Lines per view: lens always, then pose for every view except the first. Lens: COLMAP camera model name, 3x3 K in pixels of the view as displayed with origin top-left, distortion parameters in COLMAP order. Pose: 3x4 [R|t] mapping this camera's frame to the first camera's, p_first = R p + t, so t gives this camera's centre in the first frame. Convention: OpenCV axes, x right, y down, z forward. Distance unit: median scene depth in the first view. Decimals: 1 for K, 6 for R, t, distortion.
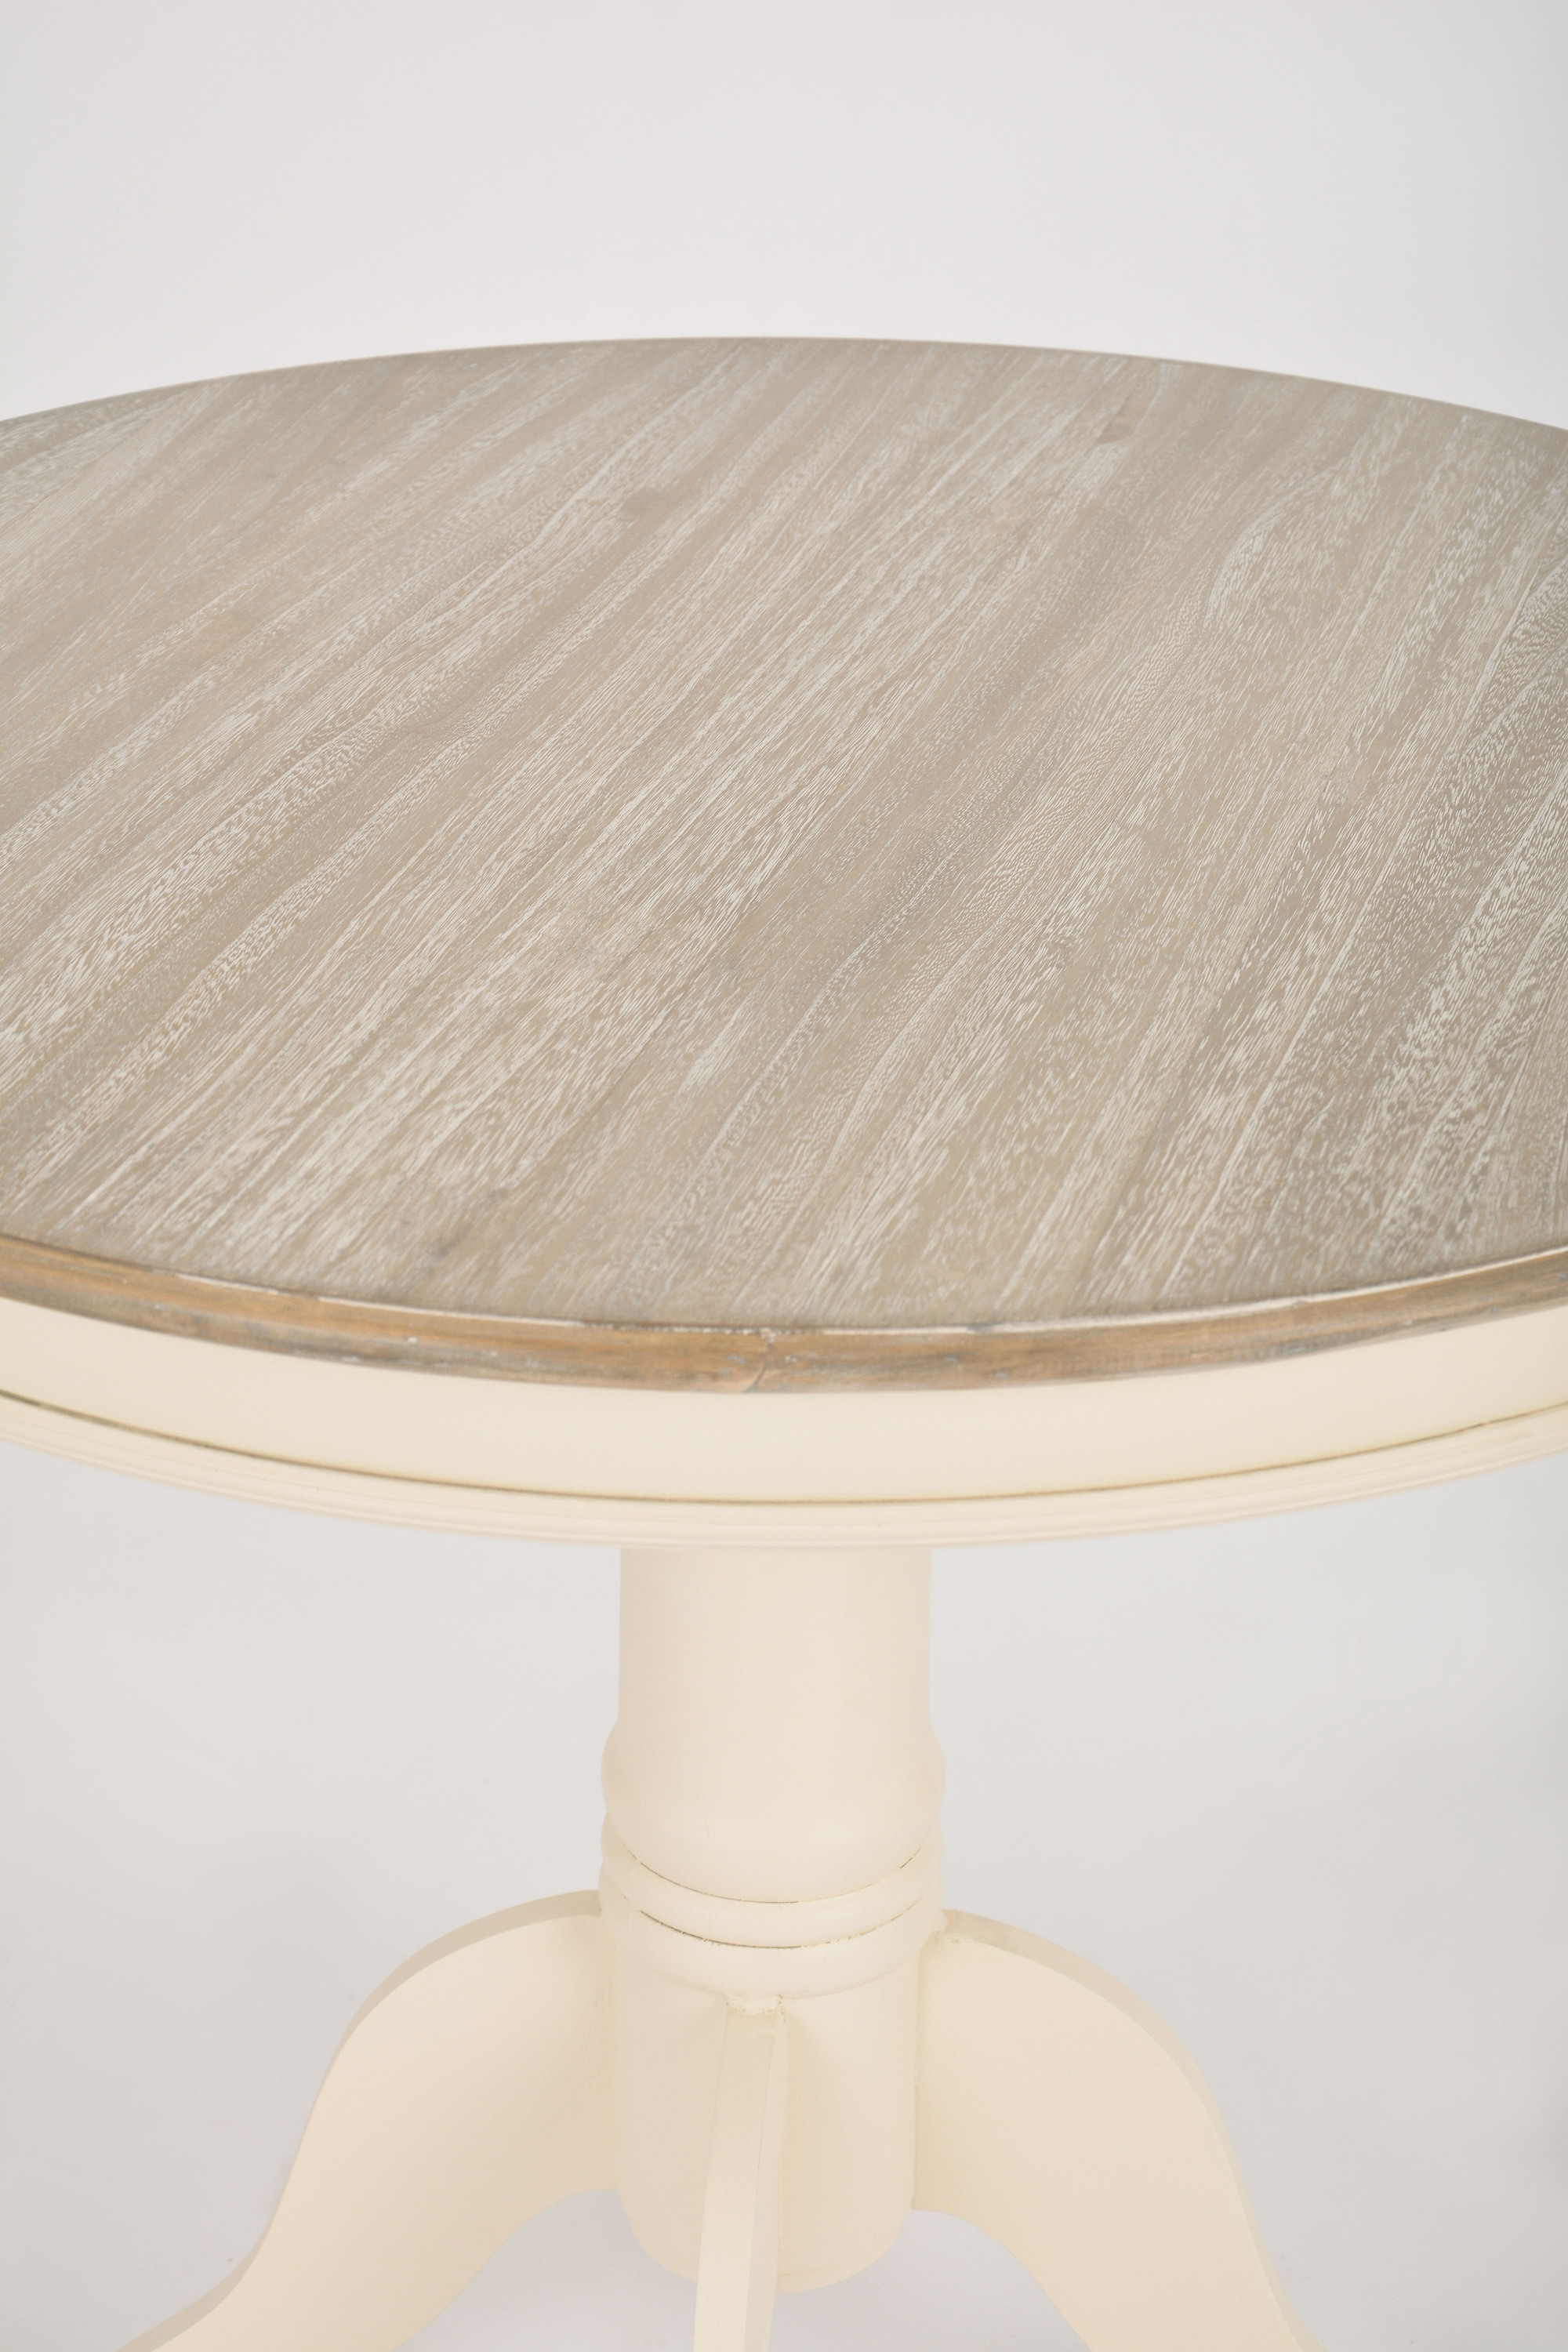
lens RADIAL K [[5055.0, 0, 751.0], [0, 5055.0, 1110.2], [0, 0, 1]] dist [0.090881, 0.000000]
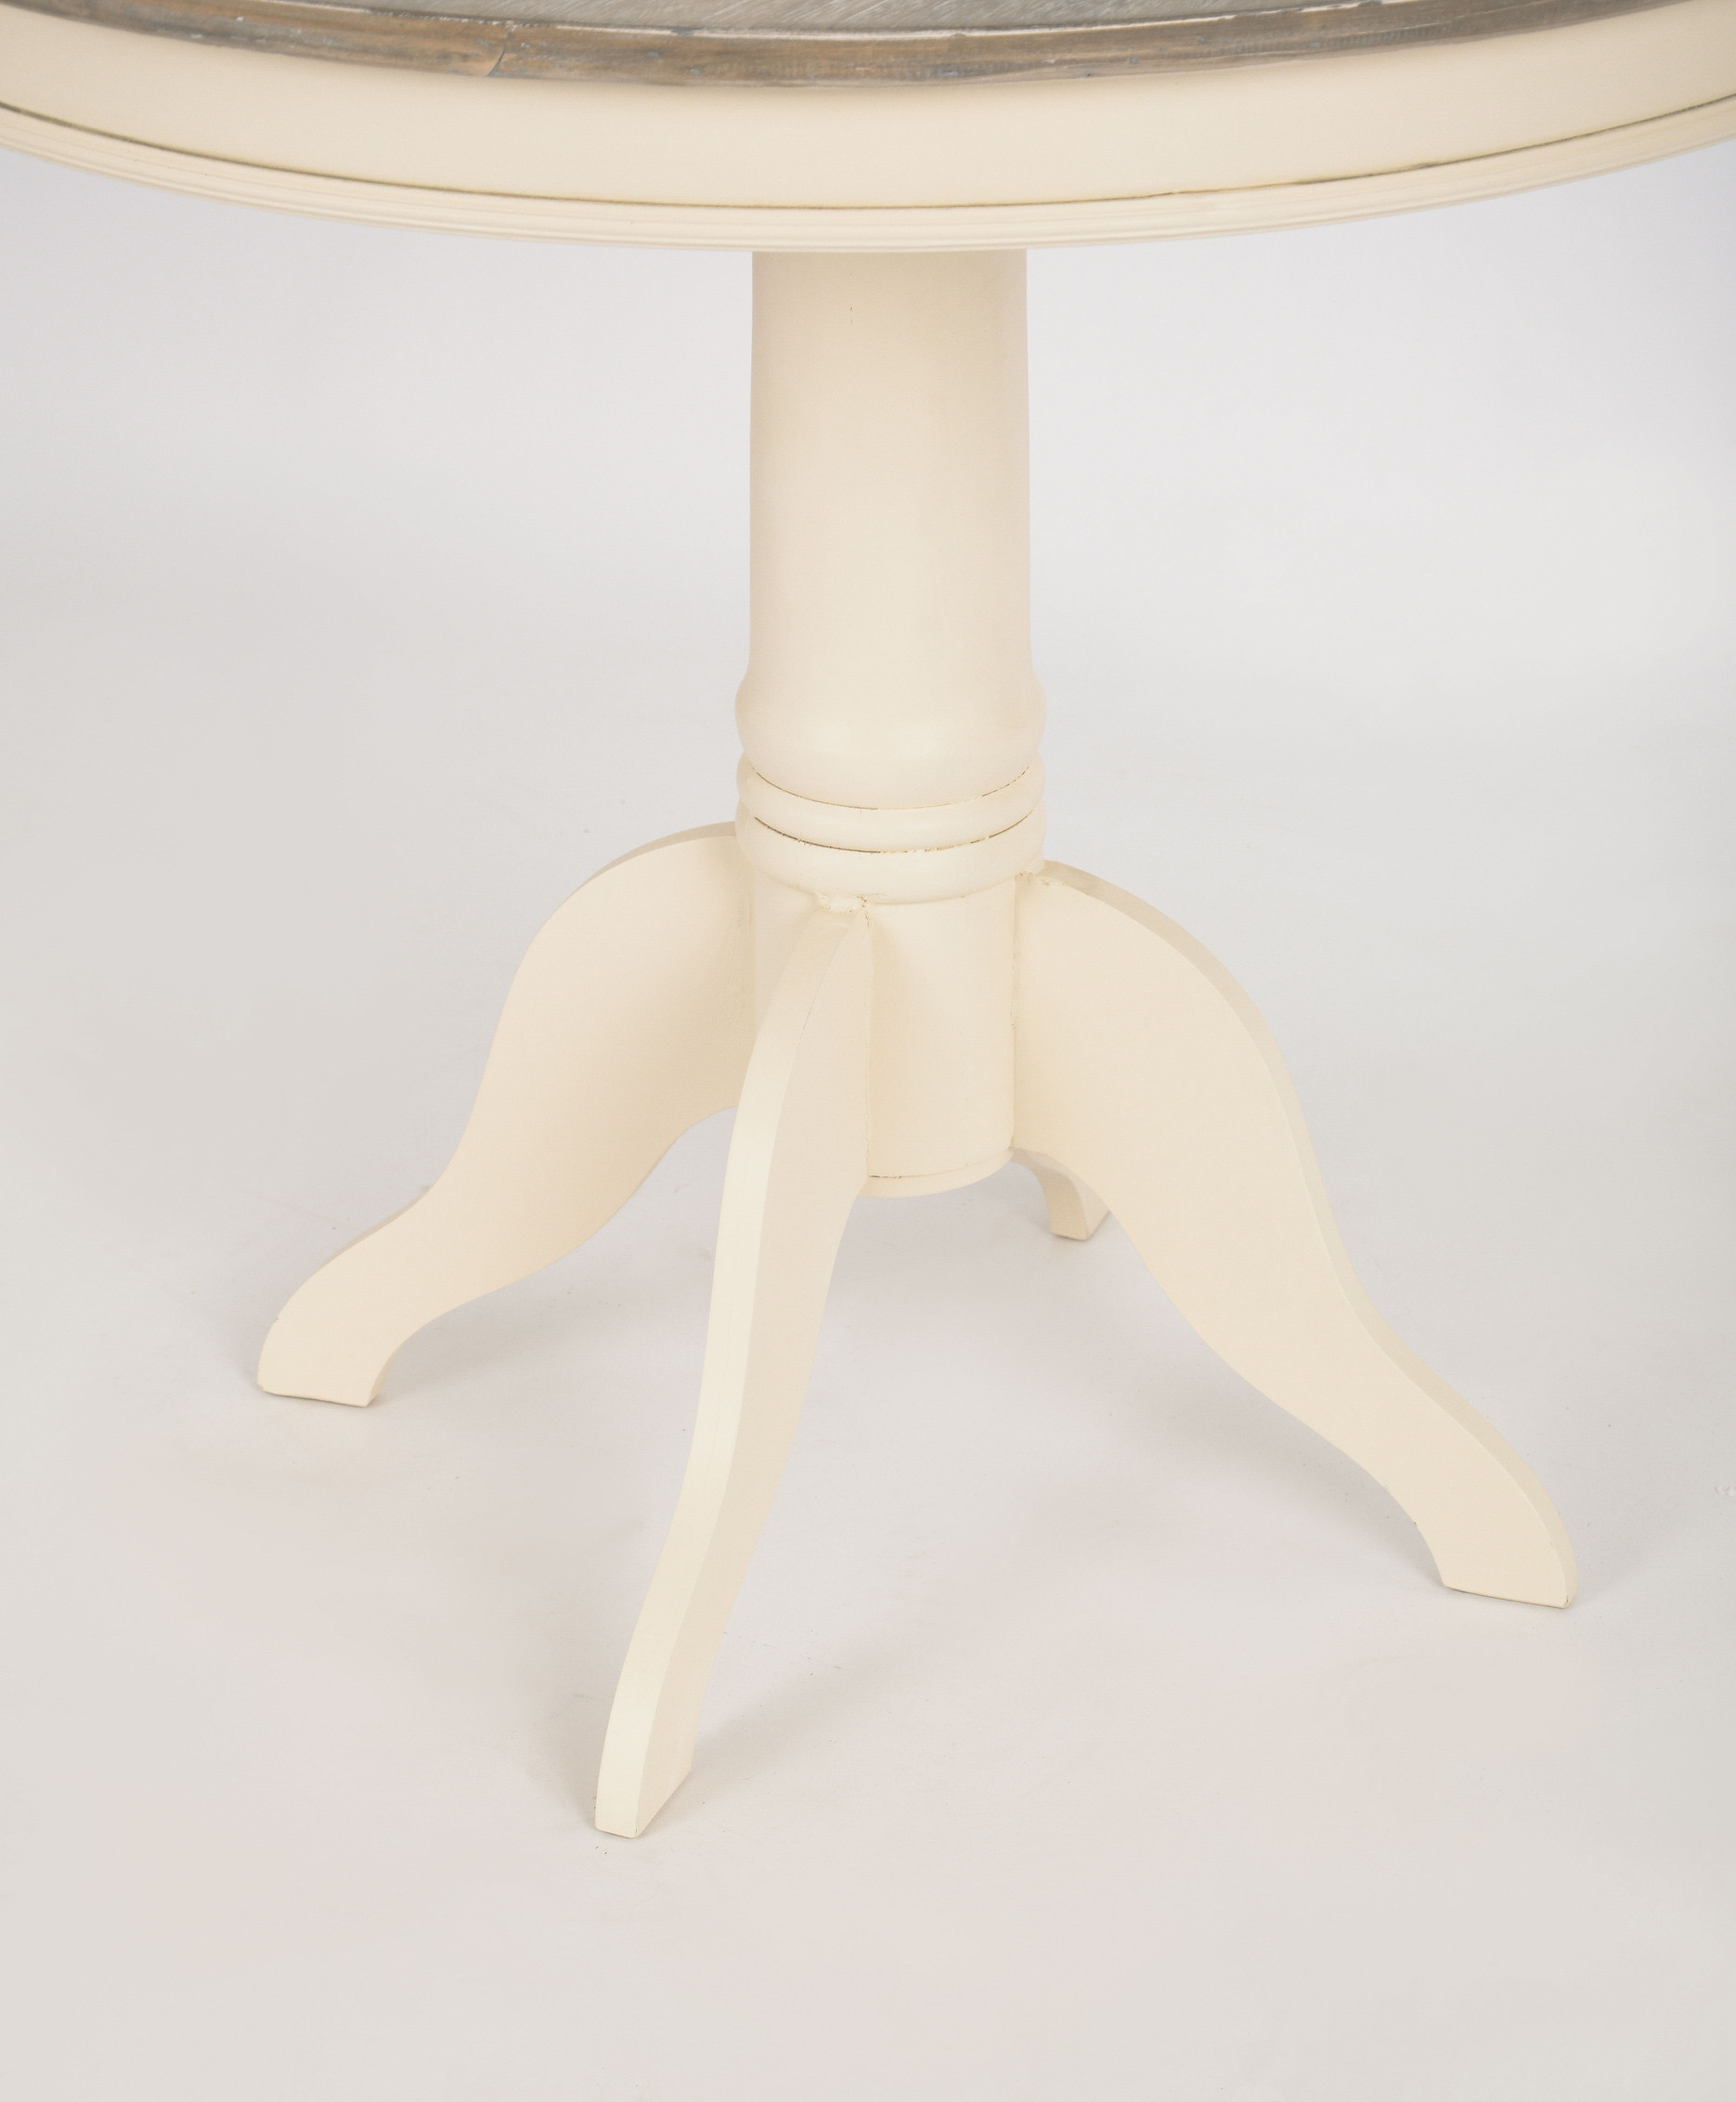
lens RADIAL K [[5933.8, 0, 970.8], [0, 5933.8, 1047.8], [0, 0, 1]] dist [0.029315, 0.000000]
pose [[0.970930, 0.091534, -0.221171, 0.442800], [-0.088468, 0.995796, 0.023753, 0.241993], [0.222416, -0.003496, 0.974946, -0.361234]]
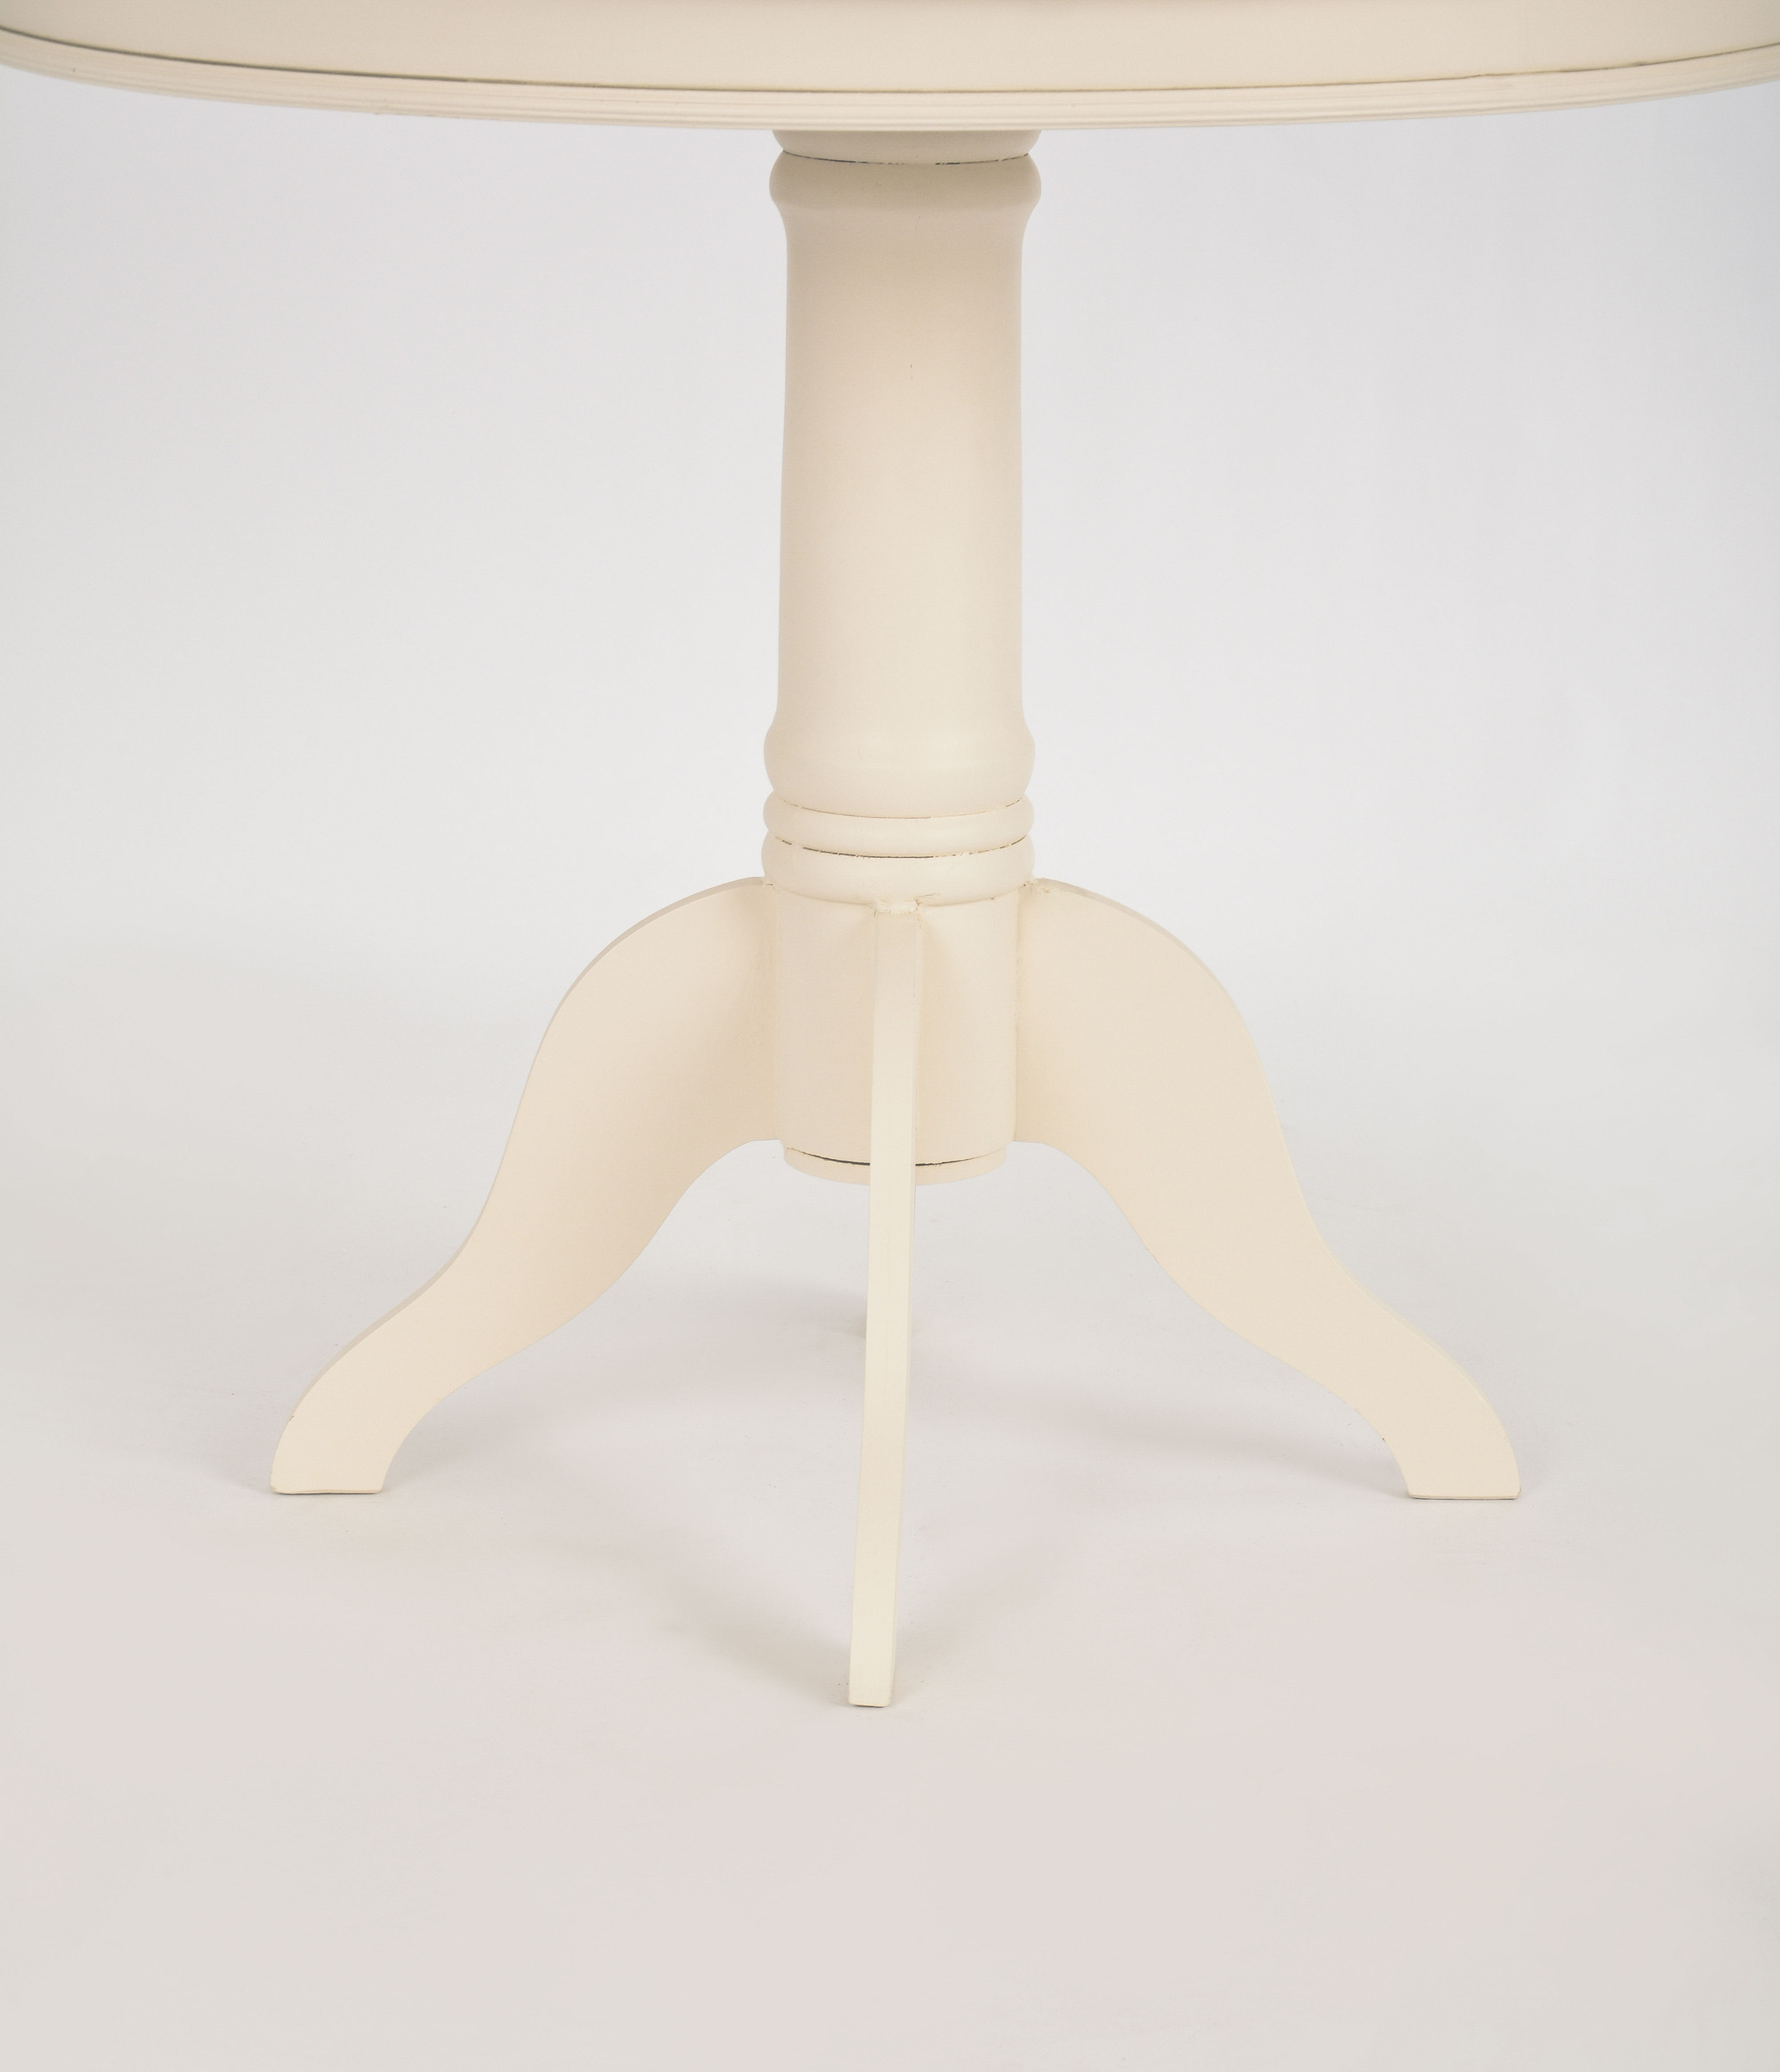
lens RADIAL K [[5936.3, 0, 886.7], [0, 5936.3, 1051.1], [0, 0, 1]] dist [0.160789, 0.000000]
pose [[0.995207, -0.023290, 0.094973, -0.199422], [0.040343, 0.982507, -0.181805, 0.667903], [-0.089078, 0.184765, 0.978738, -0.618251]]
